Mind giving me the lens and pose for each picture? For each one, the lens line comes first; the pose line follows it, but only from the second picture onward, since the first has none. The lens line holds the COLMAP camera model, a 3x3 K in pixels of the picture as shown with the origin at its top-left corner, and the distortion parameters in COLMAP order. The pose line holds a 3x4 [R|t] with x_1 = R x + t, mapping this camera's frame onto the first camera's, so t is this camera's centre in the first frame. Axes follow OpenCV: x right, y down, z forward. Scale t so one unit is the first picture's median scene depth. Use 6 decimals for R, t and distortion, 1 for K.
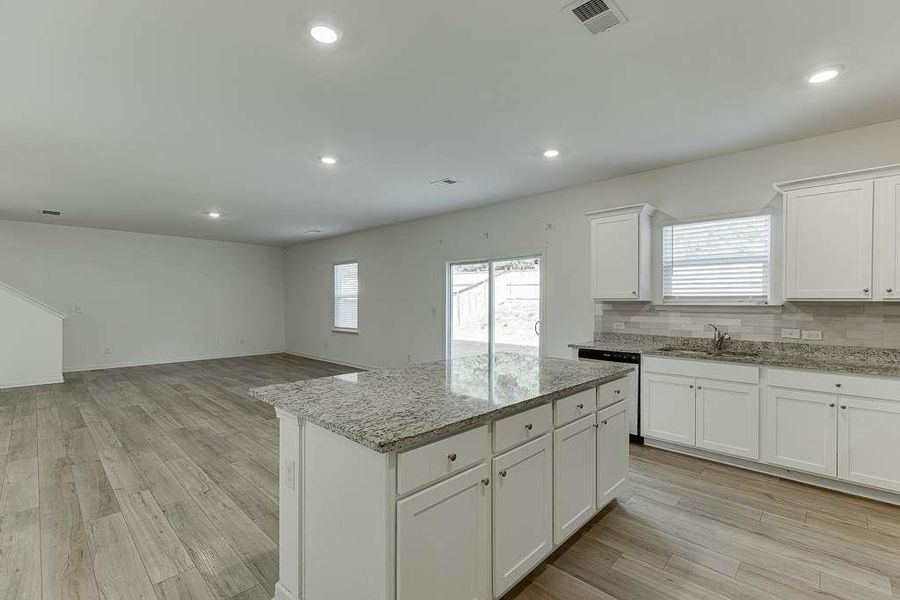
lens RADIAL K [[401.5, 0, 455.0], [0, 401.5, 301.8], [0, 0, 1]] dist [0.005934, 0.000085]
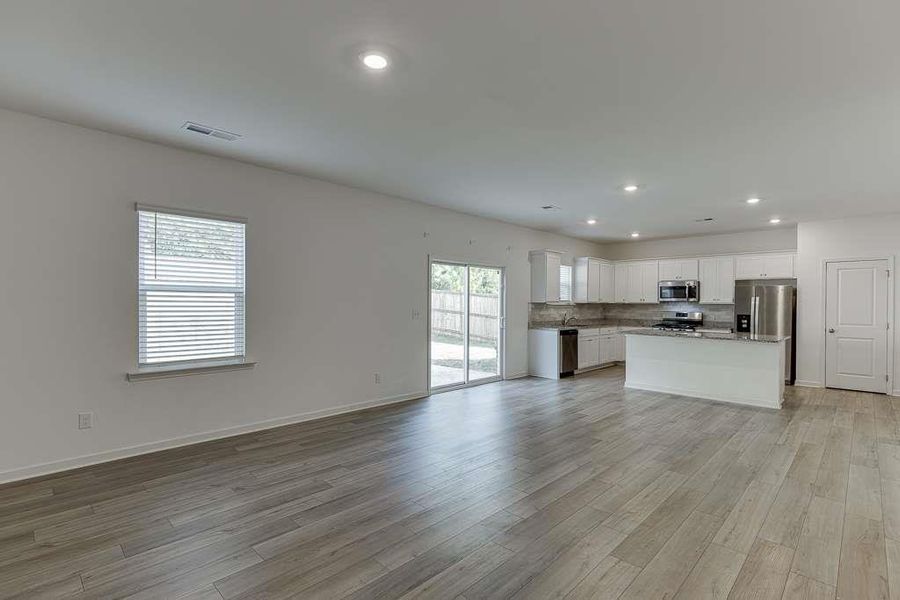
lens RADIAL K [[428.7, 0, 463.2], [0, 428.7, 304.8], [0, 0, 1]] dist [0.000677, -0.000179]
pose [[-0.009667, -0.009473, 0.999908, -1.713688], [-0.007558, 0.999927, 0.009400, -0.008066], [-0.999925, -0.007466, -0.009738, 1.620041]]
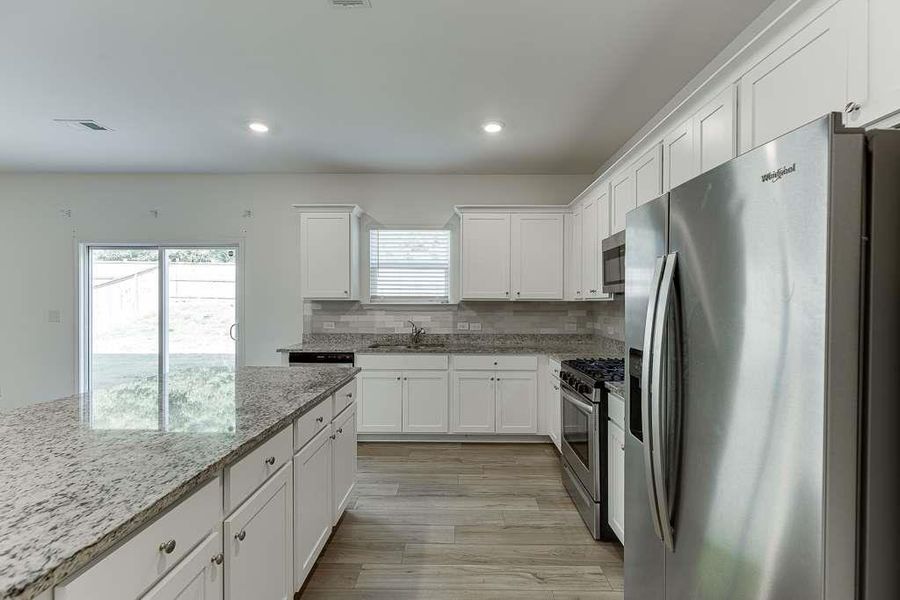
lens RADIAL K [[401.5, 0, 455.0], [0, 401.5, 301.8], [0, 0, 1]] dist [0.005934, 0.000085]
pose [[0.729047, -0.001058, 0.684463, -0.045599], [-0.000310, 0.999998, 0.001876, -0.000363], [-0.684464, -0.001580, 0.729045, 0.092978]]
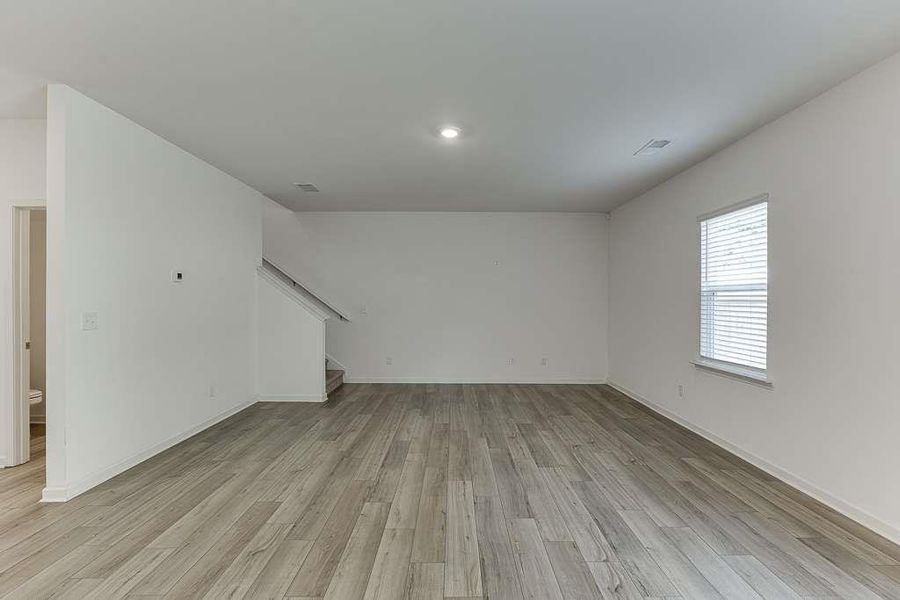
lens RADIAL K [[425.8, 0, 452.0], [0, 425.8, 301.6], [0, 0, 1]] dist [0.001779, -0.000032]
pose [[0.688684, 0.002186, -0.725059, -0.340324], [-0.001217, 0.999998, 0.001859, -0.000872], [0.725061, -0.000398, 0.688685, 1.095101]]
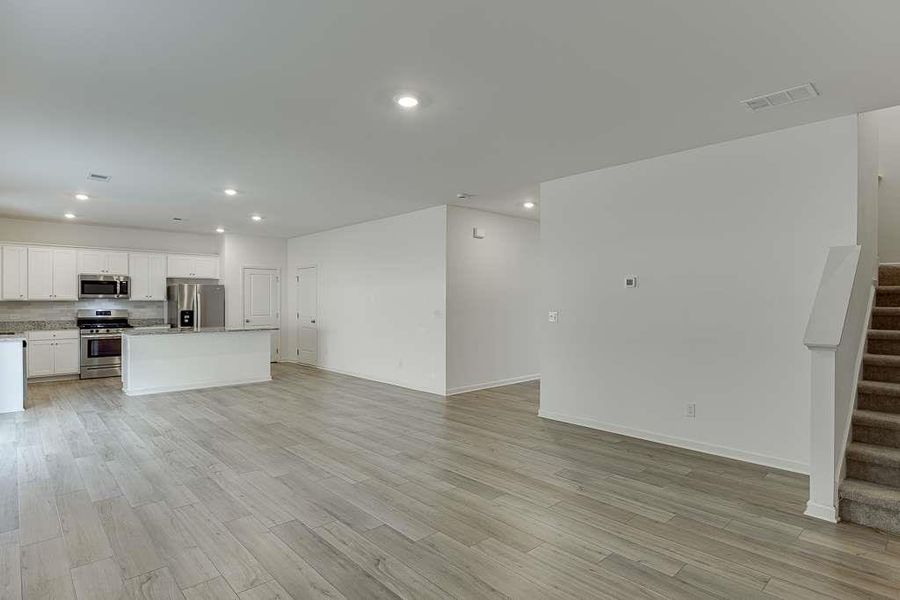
lens RADIAL K [[468.3, 0, 450.0], [0, 468.3, 300.0], [0, 0, 1]] dist [0.003136, 0.000273]
pose [[-0.998265, -0.004775, 0.058688, -1.175310], [-0.004959, 0.999983, -0.002996, -0.005396], [-0.058672, -0.003282, -0.998272, 2.626017]]
